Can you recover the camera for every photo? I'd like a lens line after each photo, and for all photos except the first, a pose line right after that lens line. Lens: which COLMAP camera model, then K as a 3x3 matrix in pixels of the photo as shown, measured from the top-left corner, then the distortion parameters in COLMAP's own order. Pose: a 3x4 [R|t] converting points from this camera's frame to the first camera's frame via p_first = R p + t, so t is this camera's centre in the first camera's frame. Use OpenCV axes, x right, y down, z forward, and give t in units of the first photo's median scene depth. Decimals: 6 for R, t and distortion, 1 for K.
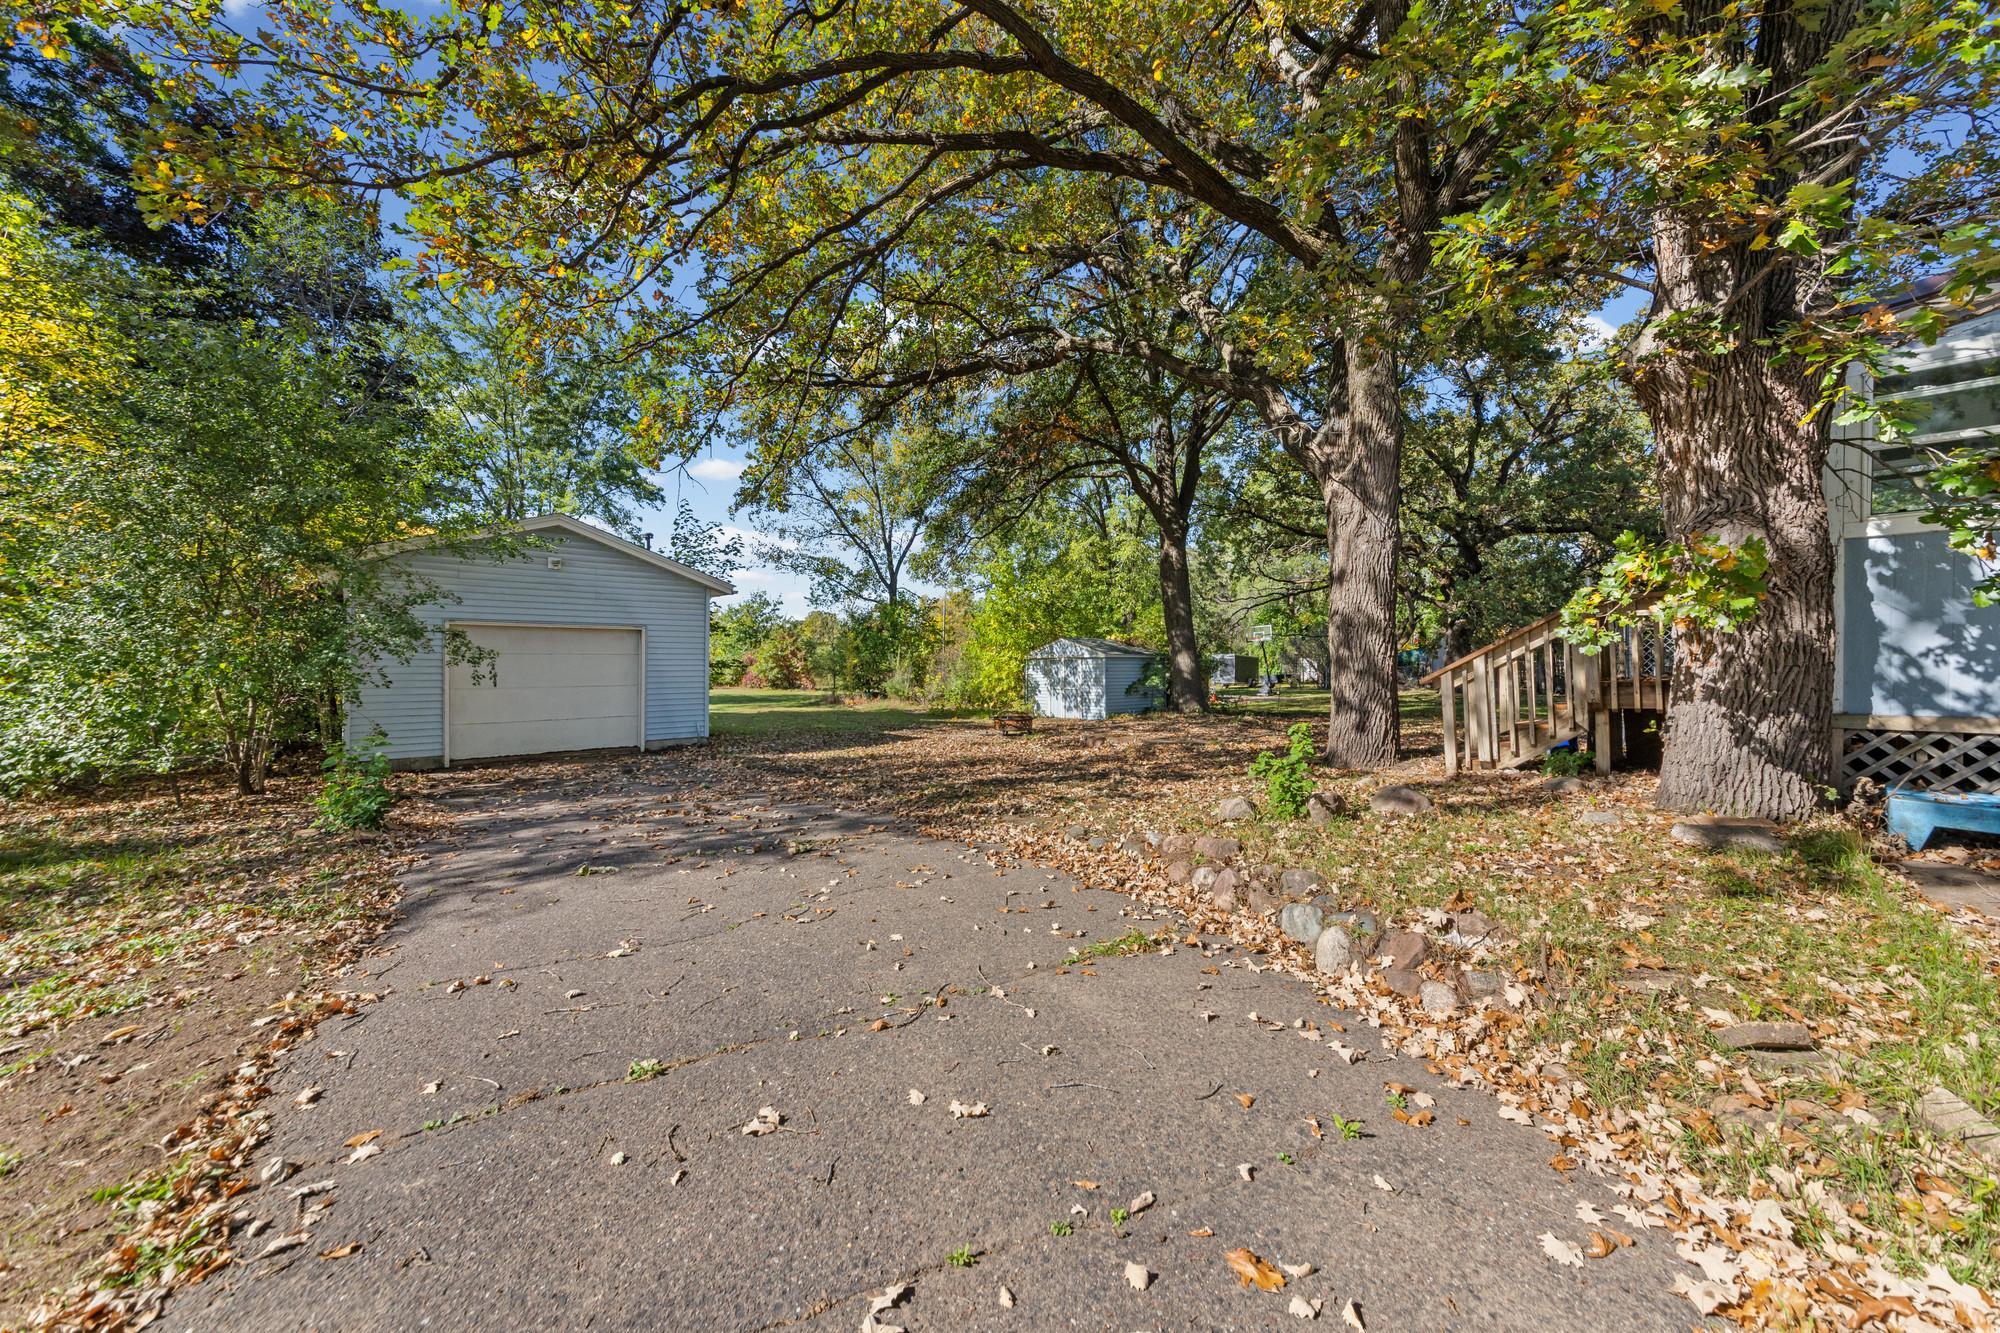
lens RADIAL K [[710.5, 0, 1003.7], [0, 710.5, 667.2], [0, 0, 1]] dist [-0.000992, -0.000142]
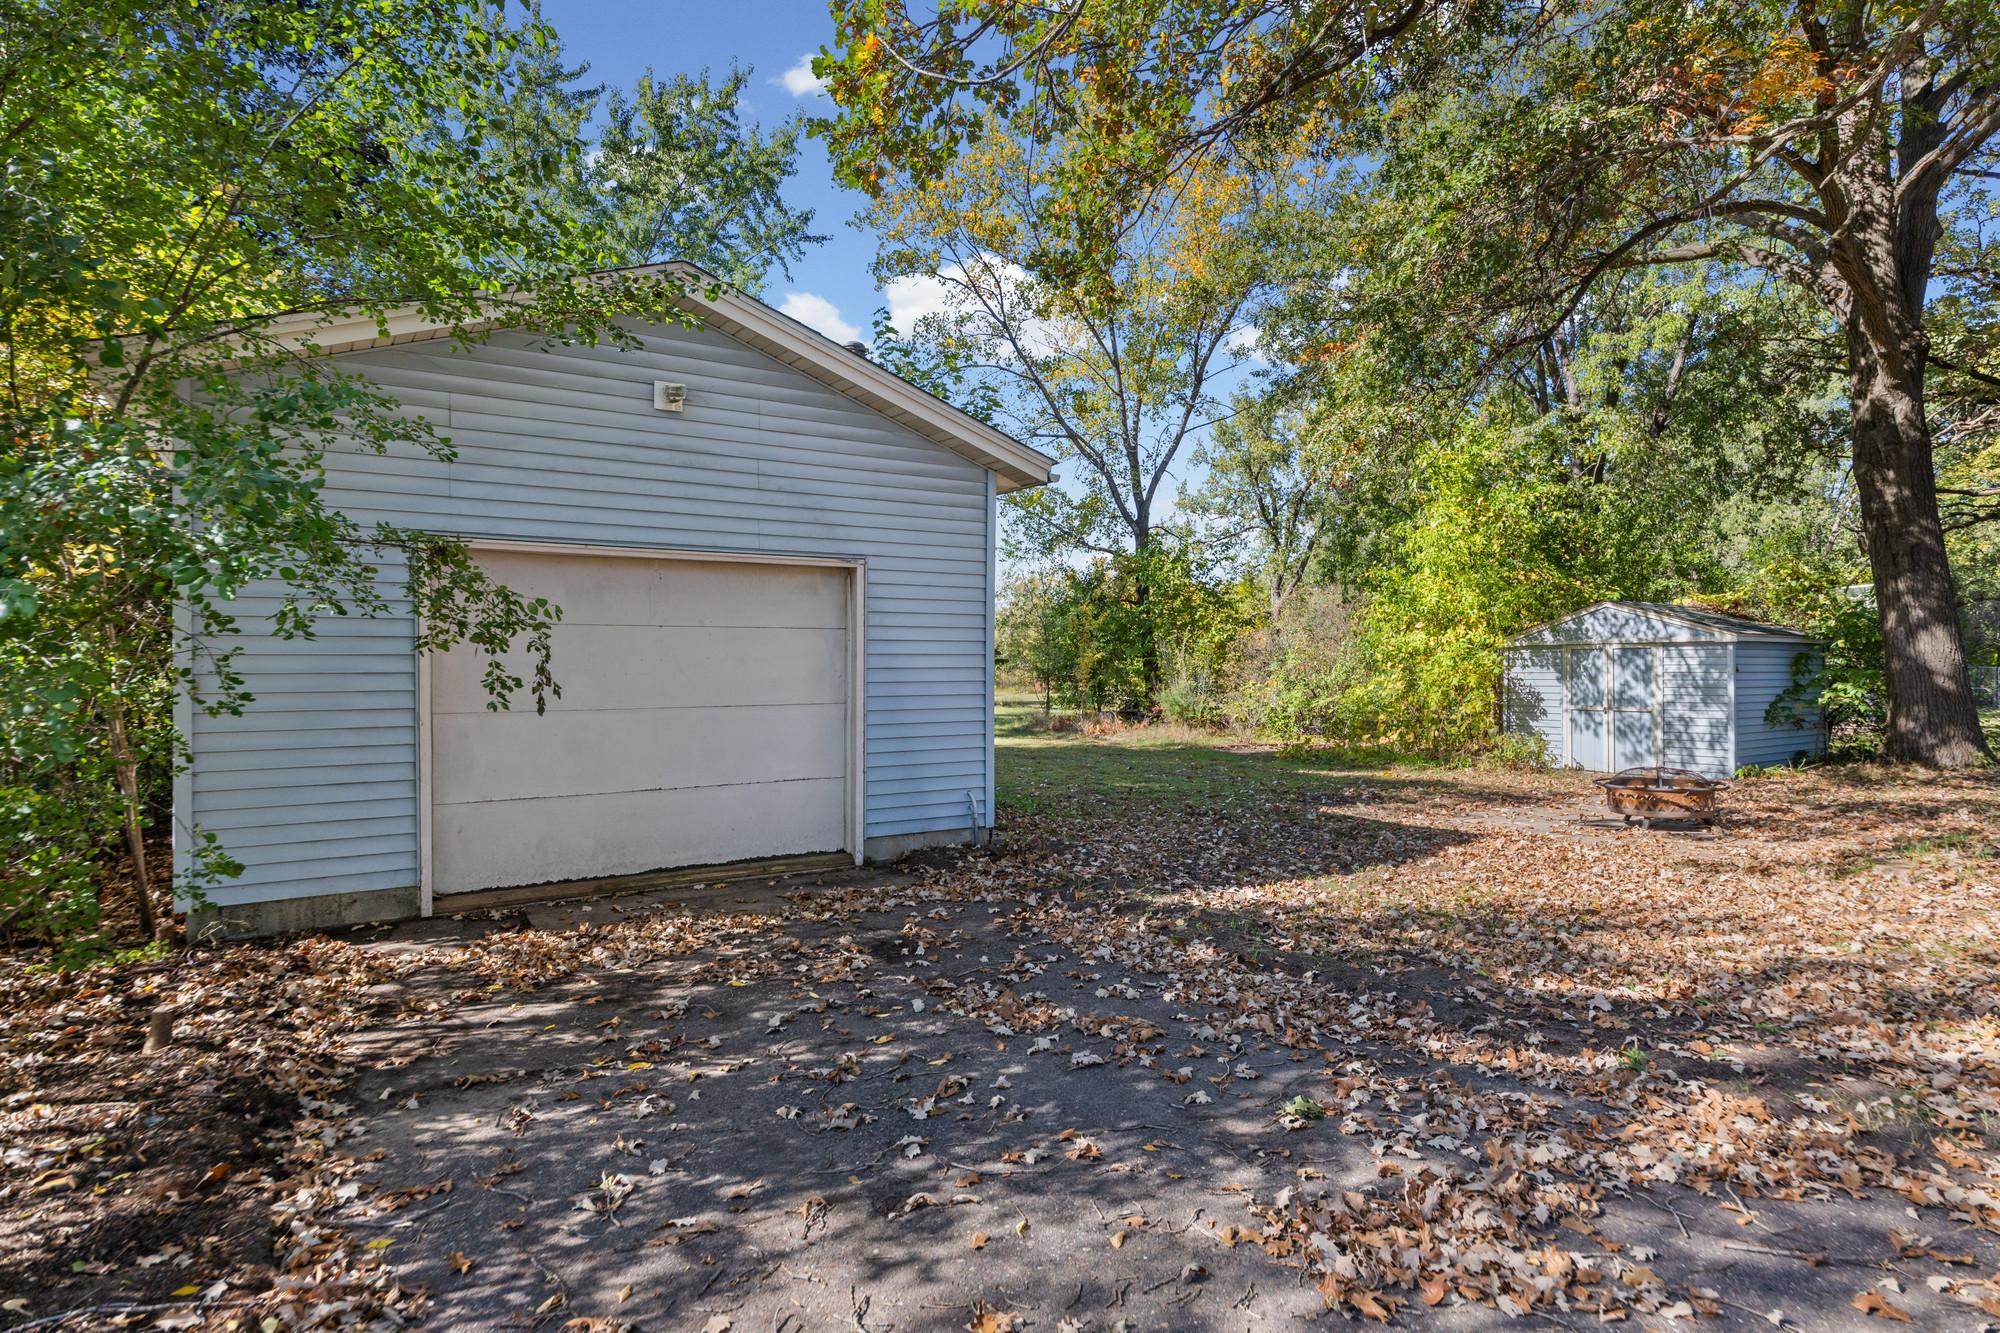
lens RADIAL K [[1043.9, 0, 1001.2], [0, 1043.9, 676.2], [0, 0, 1]] dist [0.000337, -0.000017]
pose [[0.983950, 0.001665, -0.178435, -0.140855], [-0.000372, 0.999973, 0.007275, 0.002266], [0.178442, -0.007092, 0.983925, 0.186781]]
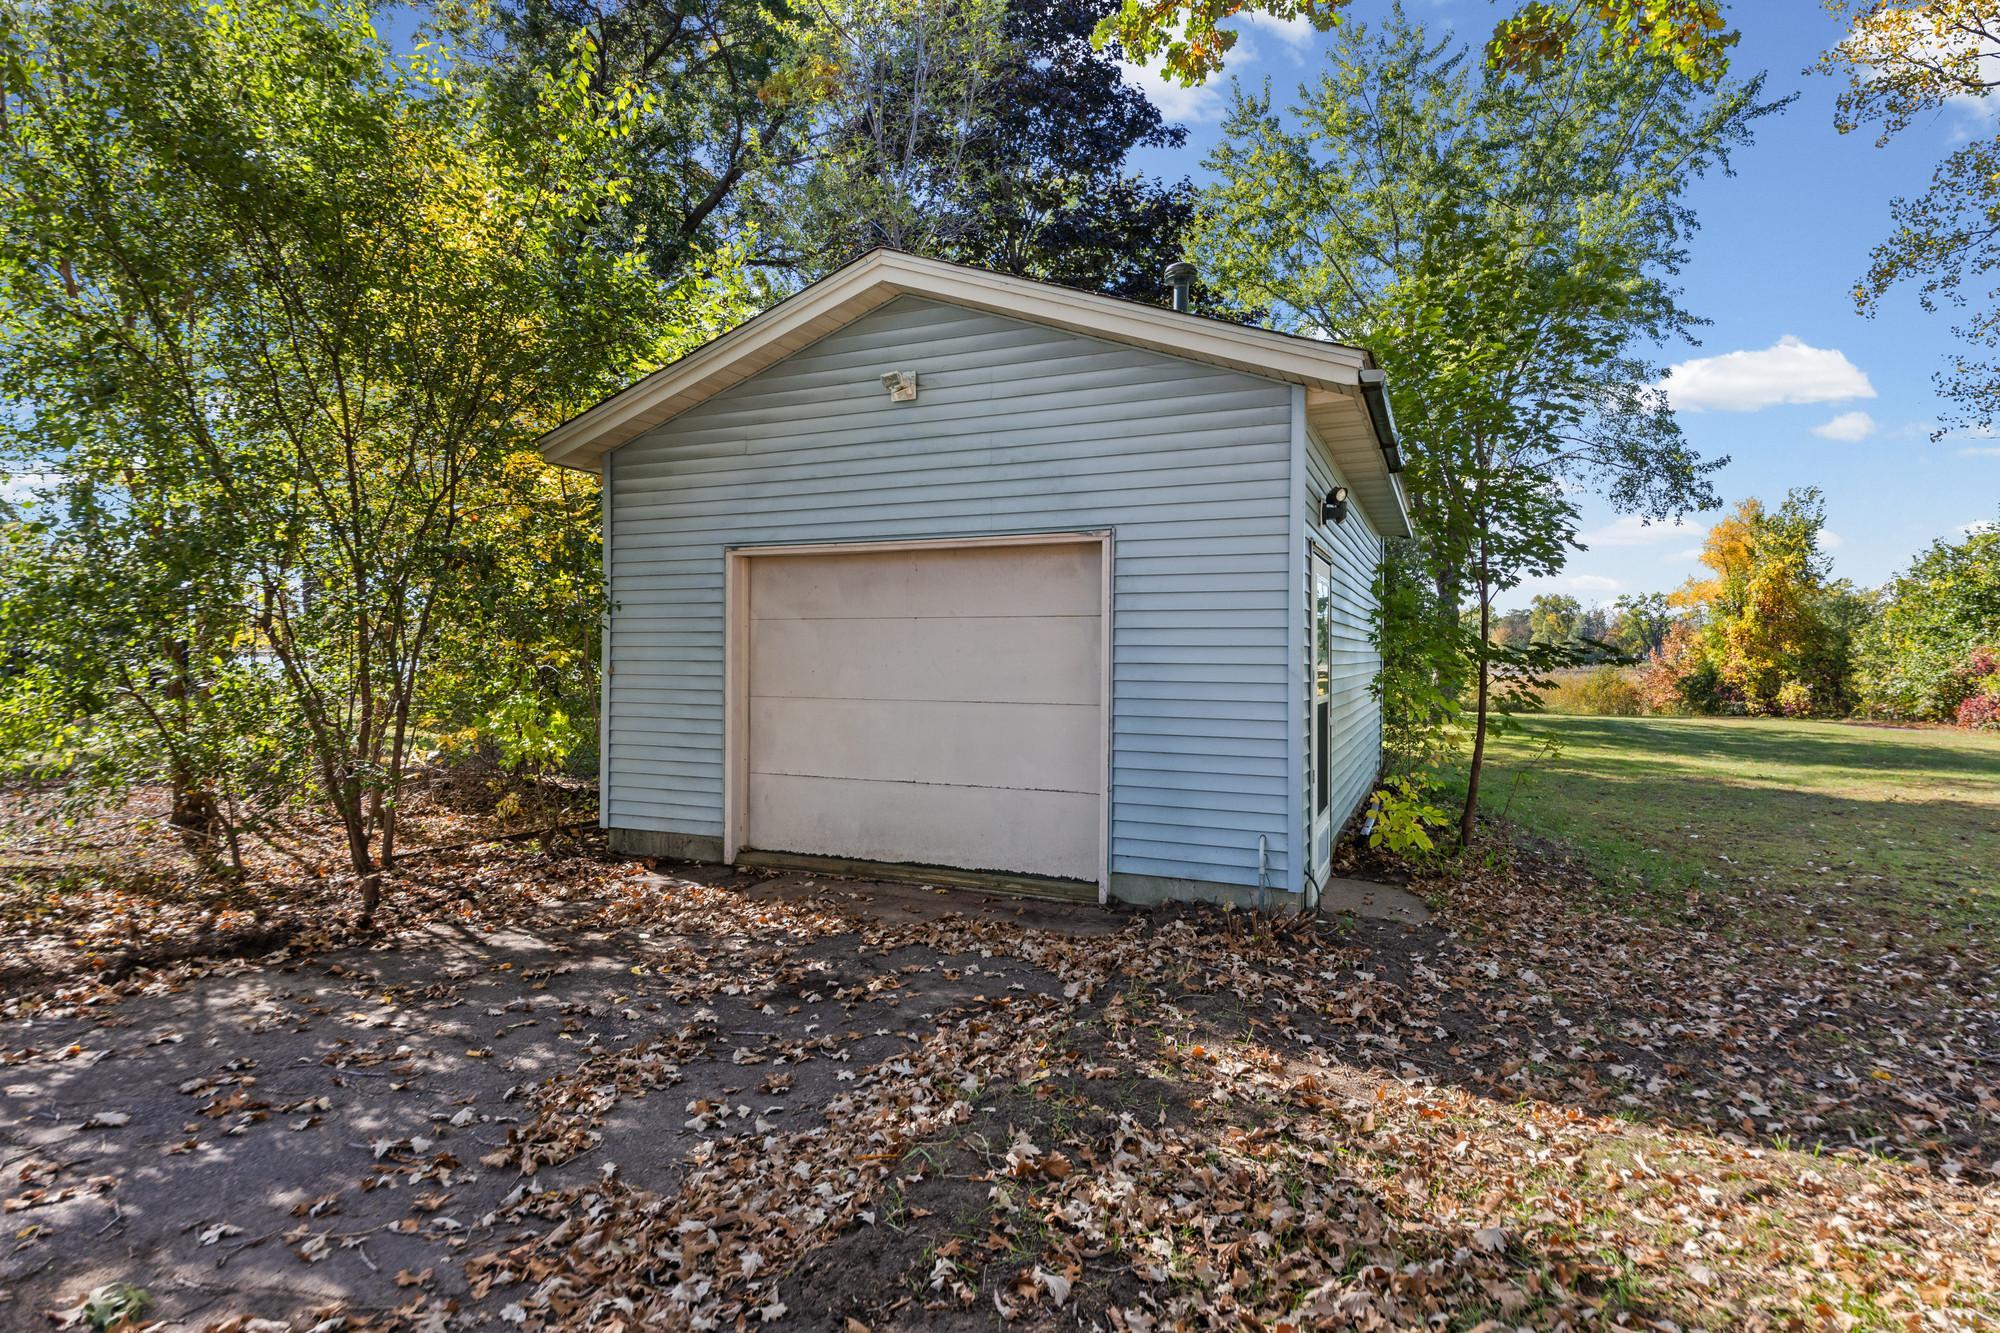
lens RADIAL K [[1043.9, 0, 1007.2], [0, 1043.9, 658.3], [0, 0, 1]] dist [0.000337, -0.000017]
pose [[0.398965, 0.001091, -0.916965, -0.034478], [-0.019531, 0.999783, -0.007308, 0.003154], [0.916758, 0.020825, 0.398900, 0.332901]]
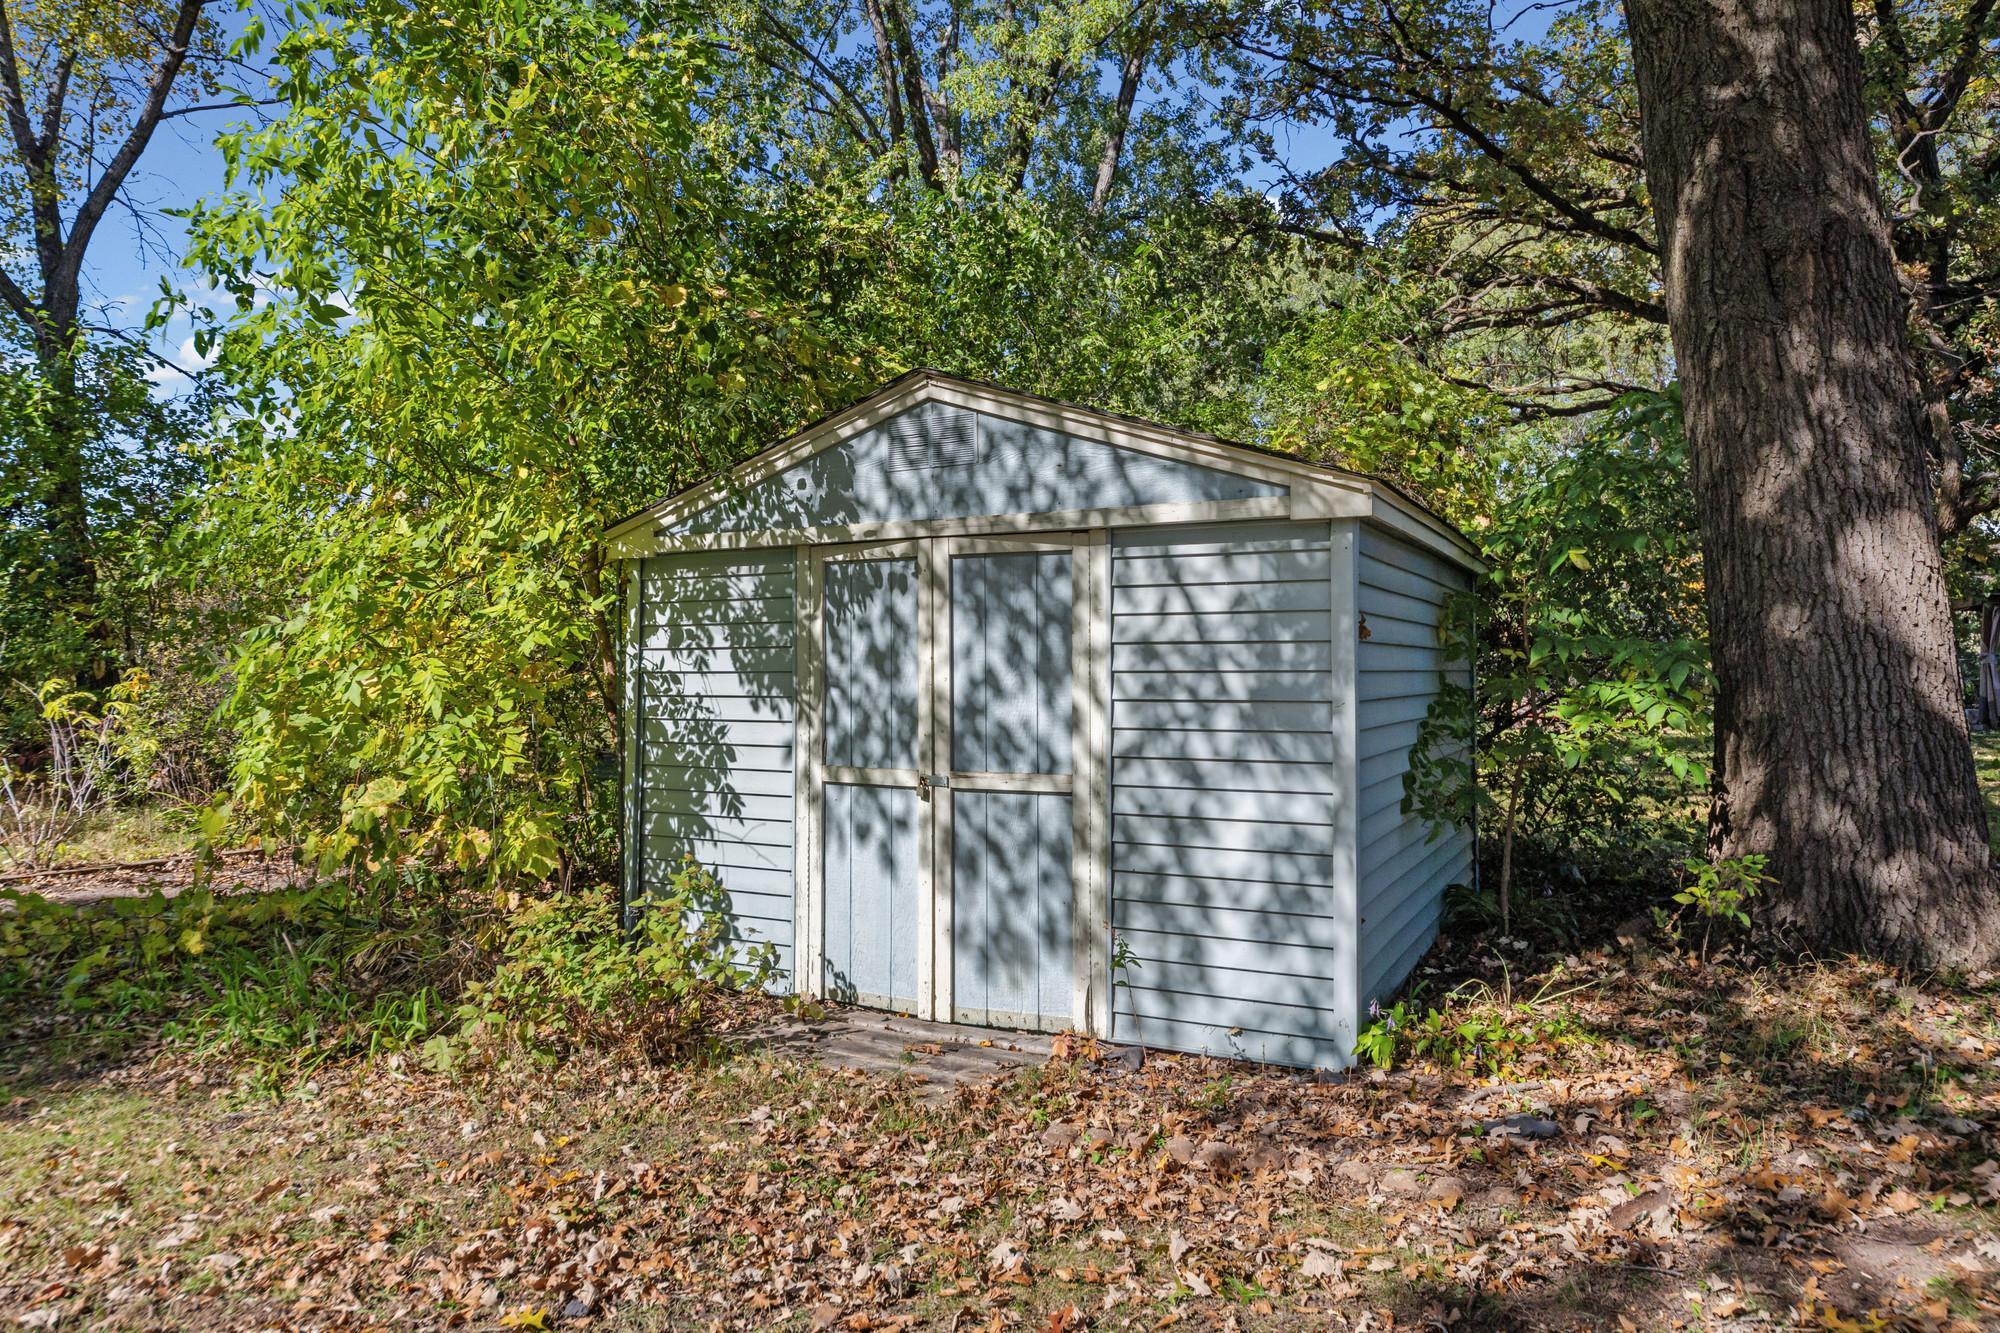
lens RADIAL K [[1043.9, 0, 1000.6], [0, 1043.9, 658.1], [0, 0, 1]] dist [0.000337, -0.000017]
pose [[0.918423, 0.020076, 0.395090, 0.014398], [-0.023568, 0.999714, 0.003988, 0.005960], [-0.394897, -0.012974, 0.918634, 0.611838]]
